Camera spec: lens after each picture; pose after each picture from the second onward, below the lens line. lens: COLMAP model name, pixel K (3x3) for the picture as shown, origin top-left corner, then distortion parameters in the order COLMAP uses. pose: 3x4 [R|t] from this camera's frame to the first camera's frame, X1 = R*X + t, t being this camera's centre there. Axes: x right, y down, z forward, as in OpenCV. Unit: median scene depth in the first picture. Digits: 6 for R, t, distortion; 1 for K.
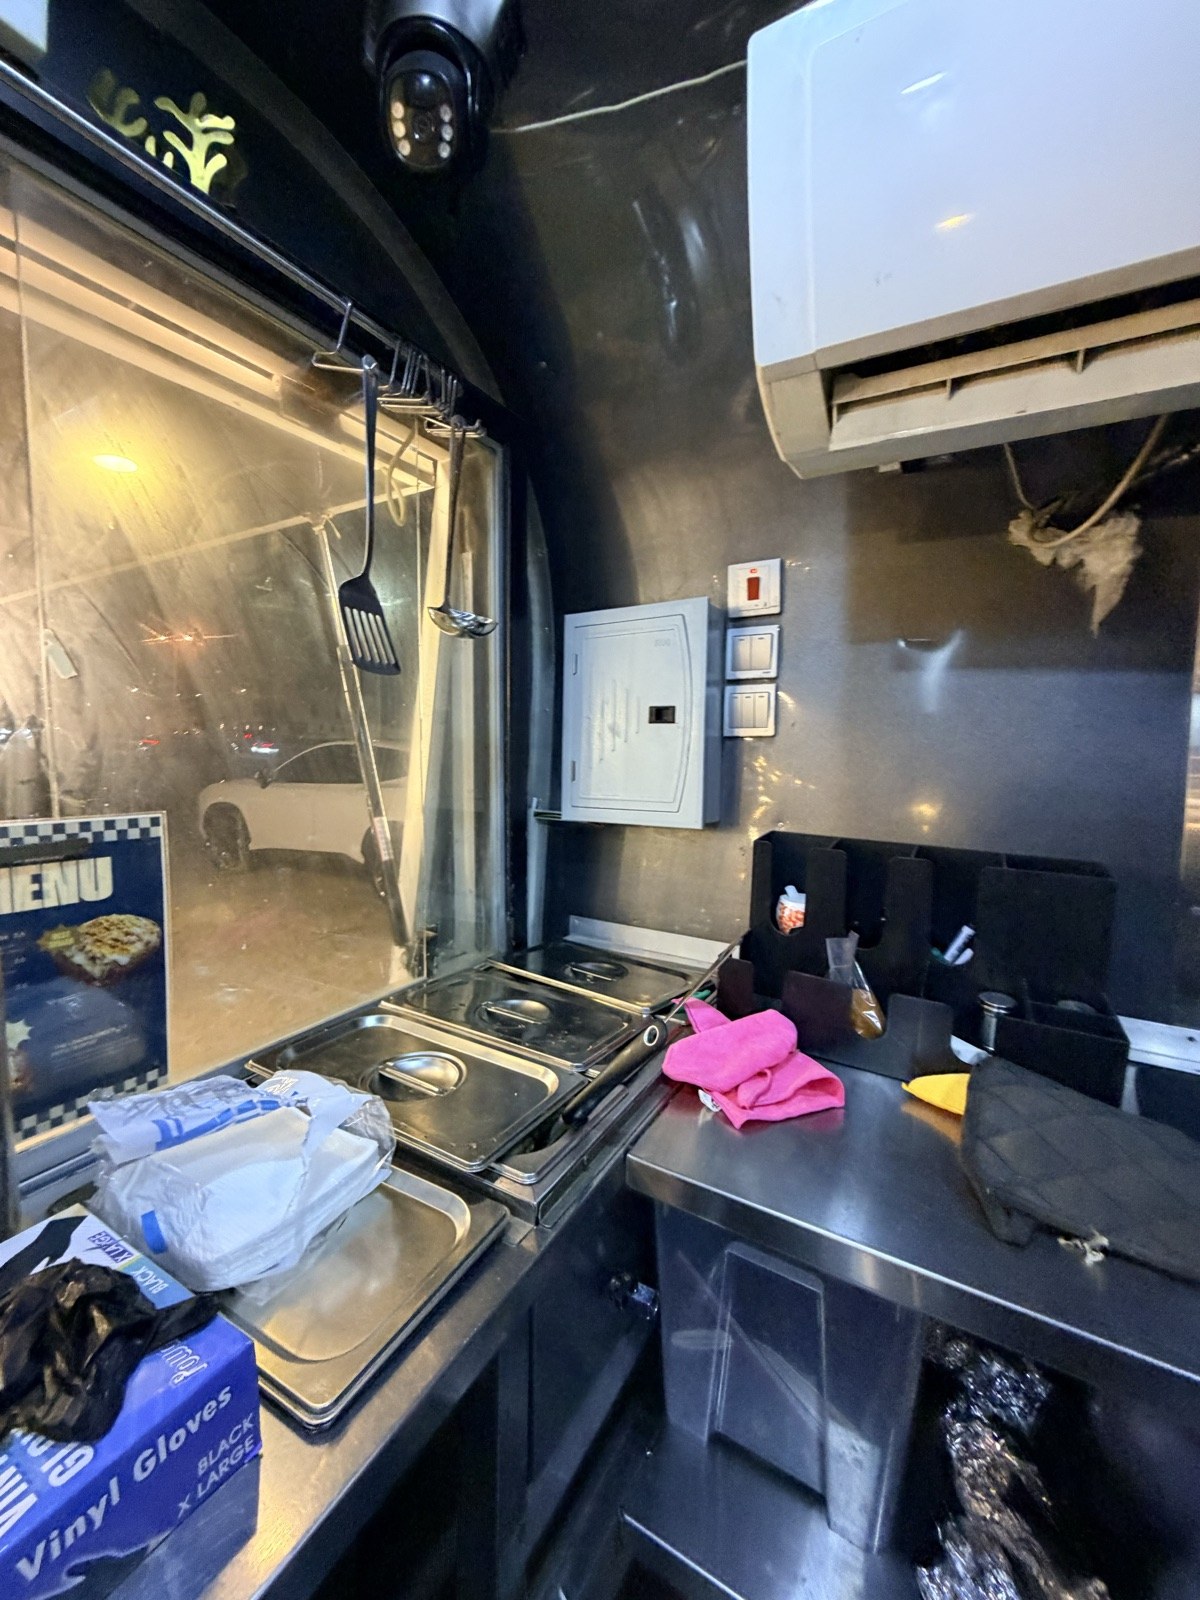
lens RADIAL K [[638.8, 0, 596.0], [0, 638.8, 797.1], [0, 0, 1]] dist [-0.000125, -0.000064]
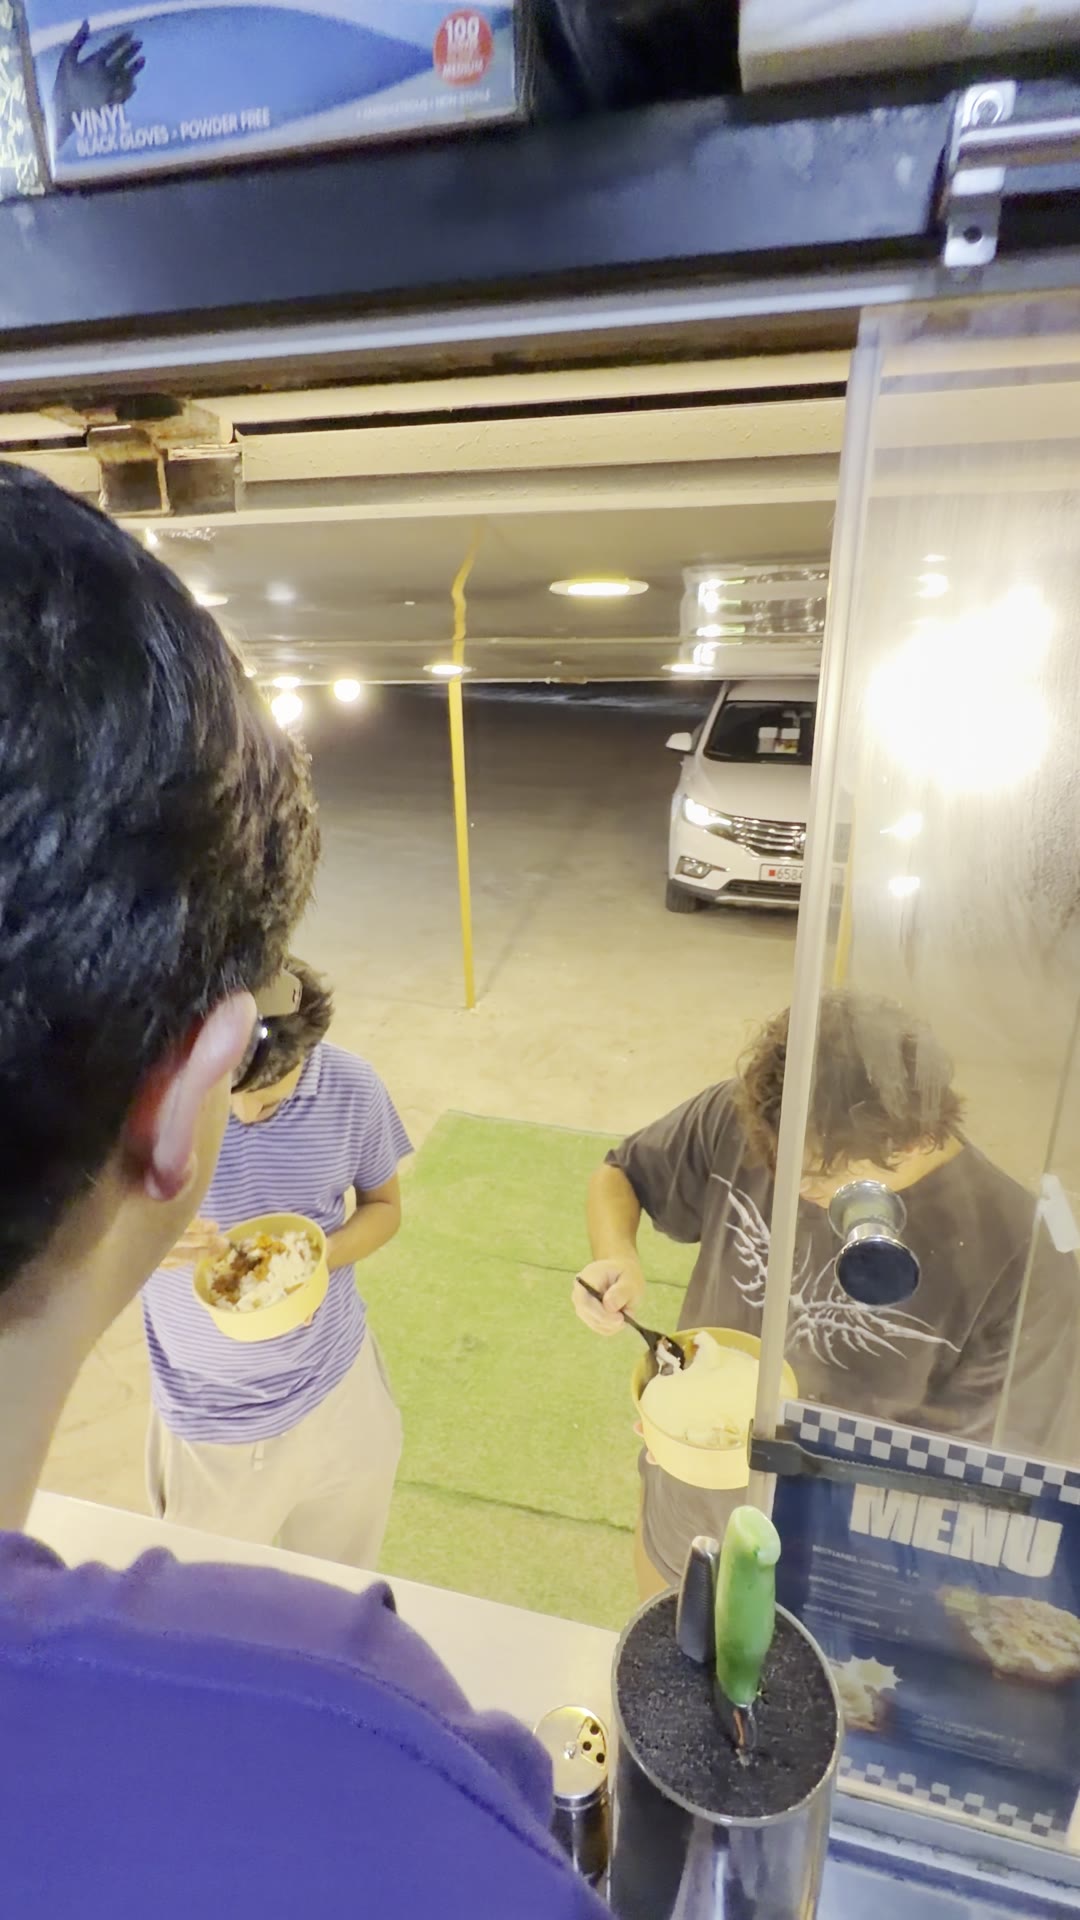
lens RADIAL K [[923.2, 0, 540.0], [0, 923.2, 960.0], [0, 0, 1]] dist [-0.001833, -0.000442]
pose [[0.273006, 0.282836, -0.919495, -0.274354], [-0.082188, 0.959167, 0.270636, -0.595452], [0.958495, 0.001686, 0.285104, 0.317198]]
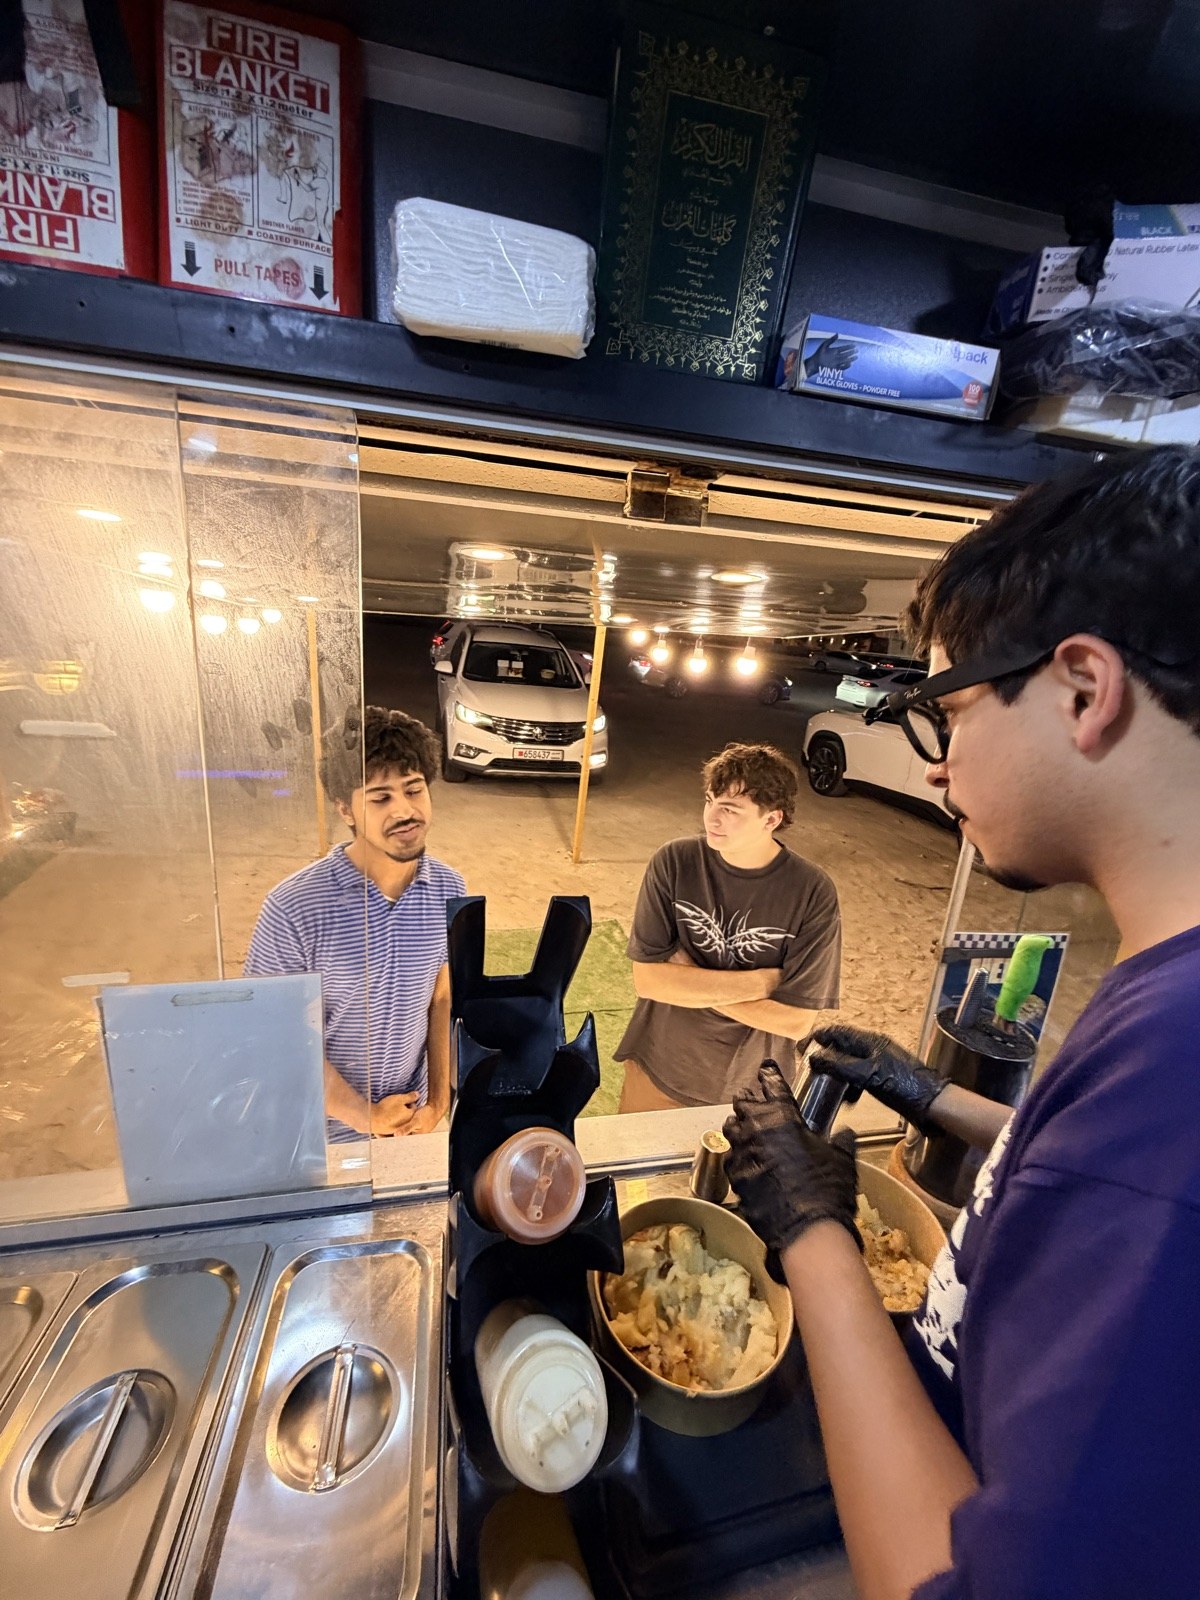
lens RADIAL K [[637.3, 0, 597.7], [0, 637.3, 791.1], [0, 0, 1]] dist [0.000373, -0.000003]
pose [[0.669560, 0.218139, -0.710004, -0.483770], [-0.131137, 0.975603, 0.176073, -0.429153], [0.731090, -0.024784, 0.681830, -0.787616]]
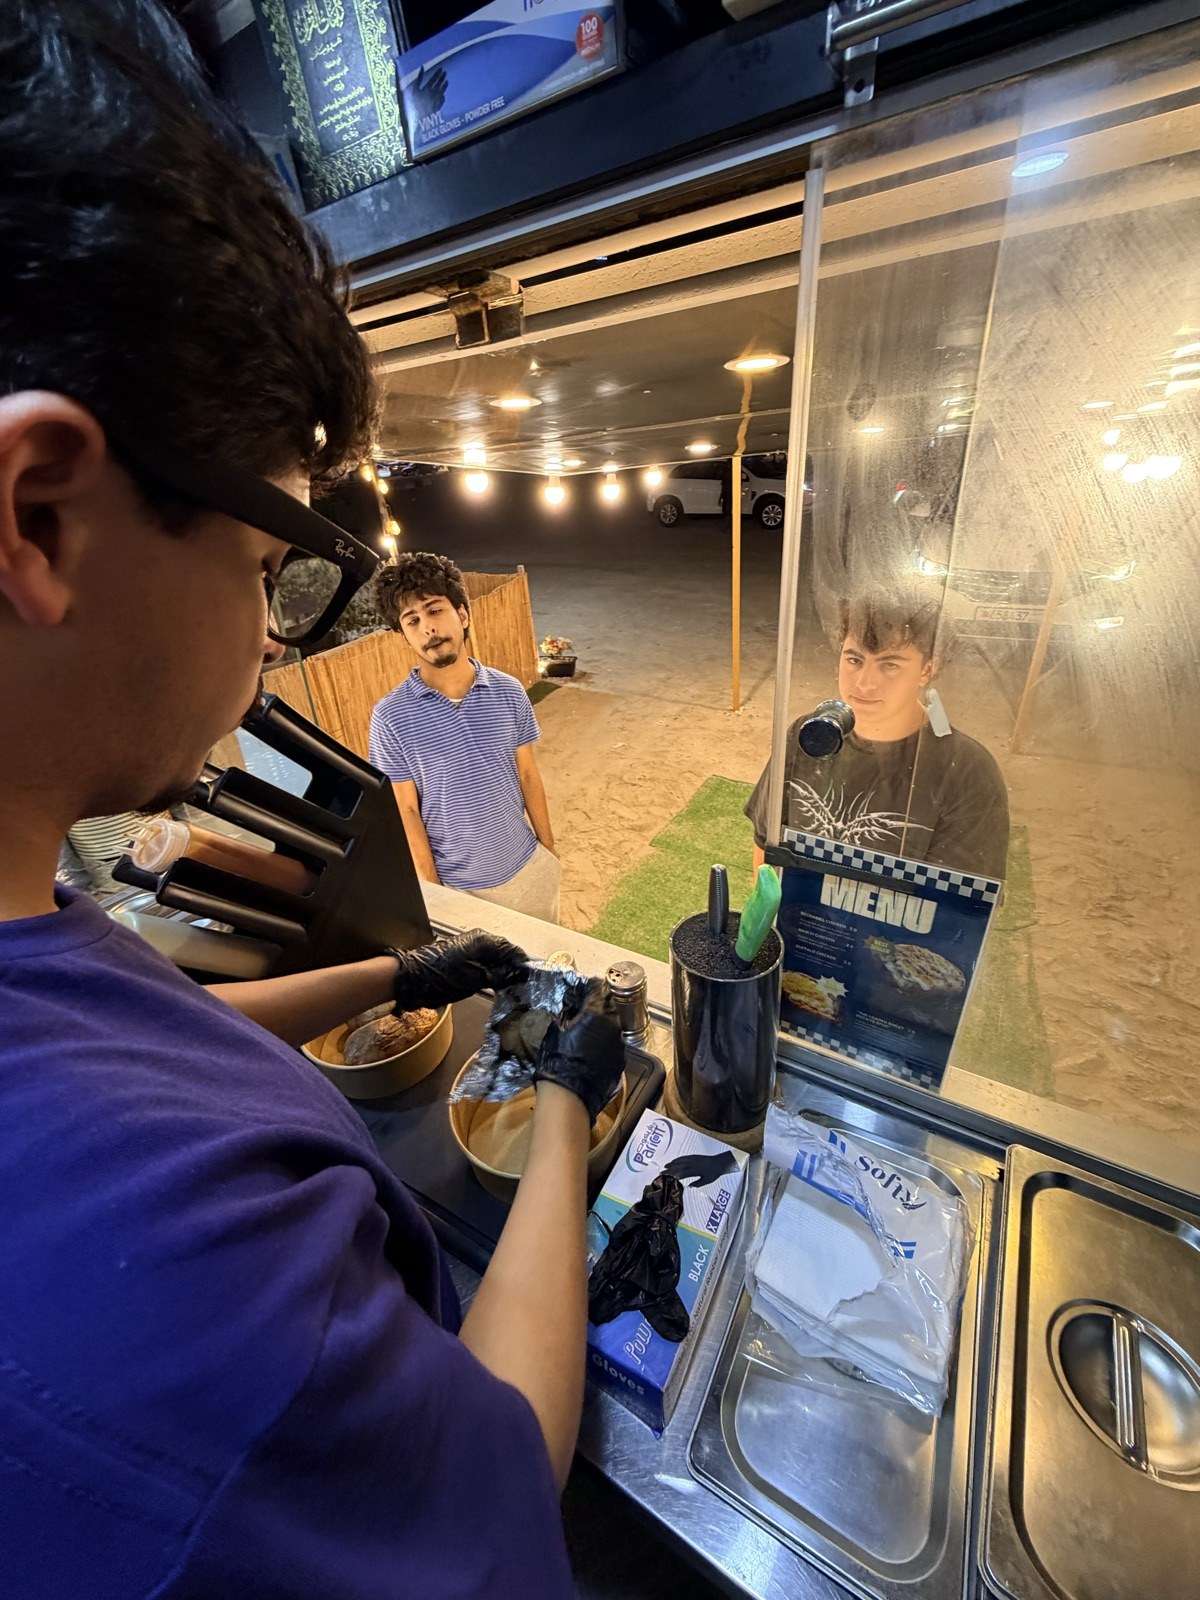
lens RADIAL K [[638.8, 0, 596.0], [0, 638.8, 797.1], [0, 0, 1]] dist [-0.000125, -0.000064]
pose [[-0.033021, 0.440438, -0.897175, 0.097600], [-0.019539, 0.897209, 0.441174, -0.507214], [0.999264, 0.032098, -0.021021, 0.485185]]
